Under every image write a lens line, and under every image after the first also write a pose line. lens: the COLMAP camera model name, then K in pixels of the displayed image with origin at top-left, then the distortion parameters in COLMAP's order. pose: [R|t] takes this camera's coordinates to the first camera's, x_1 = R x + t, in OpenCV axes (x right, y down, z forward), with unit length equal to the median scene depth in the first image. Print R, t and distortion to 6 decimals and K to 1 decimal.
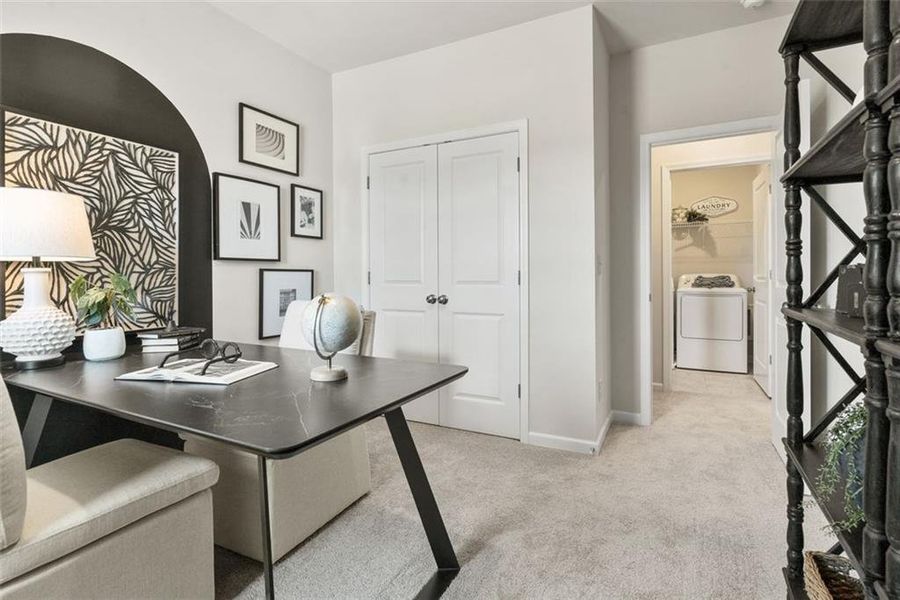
lens RADIAL K [[459.4, 0, 425.0], [0, 459.4, 279.1], [0, 0, 1]] dist [0.000570, 0.000223]
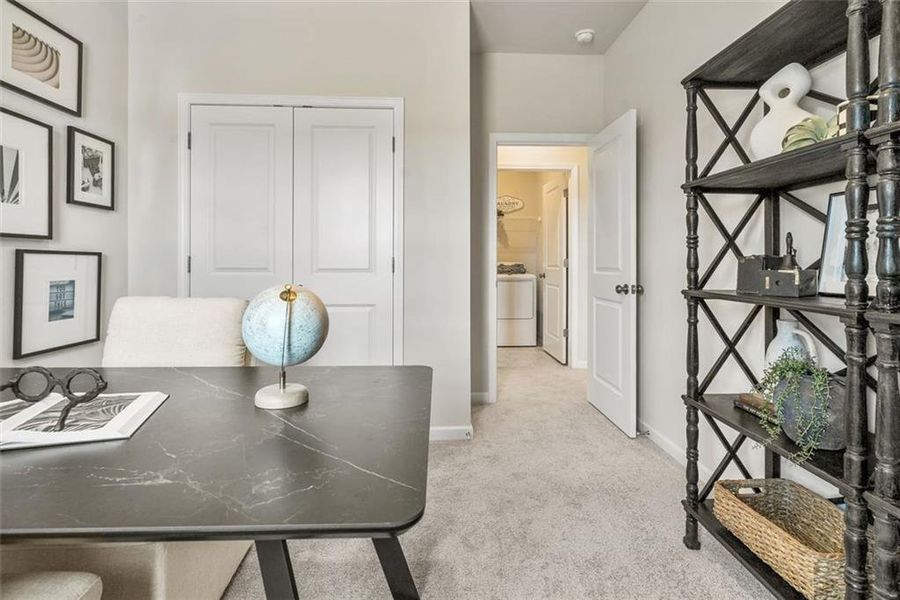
lens RADIAL K [[470.6, 0, 447.7], [0, 470.6, 262.7], [0, 0, 1]] dist [0.000585, 0.000174]
pose [[0.848080, 0.006286, 0.529831, -0.241174], [-0.001910, 0.999959, -0.008807, 0.000755], [-0.529865, 0.006457, 0.848058, 0.144682]]
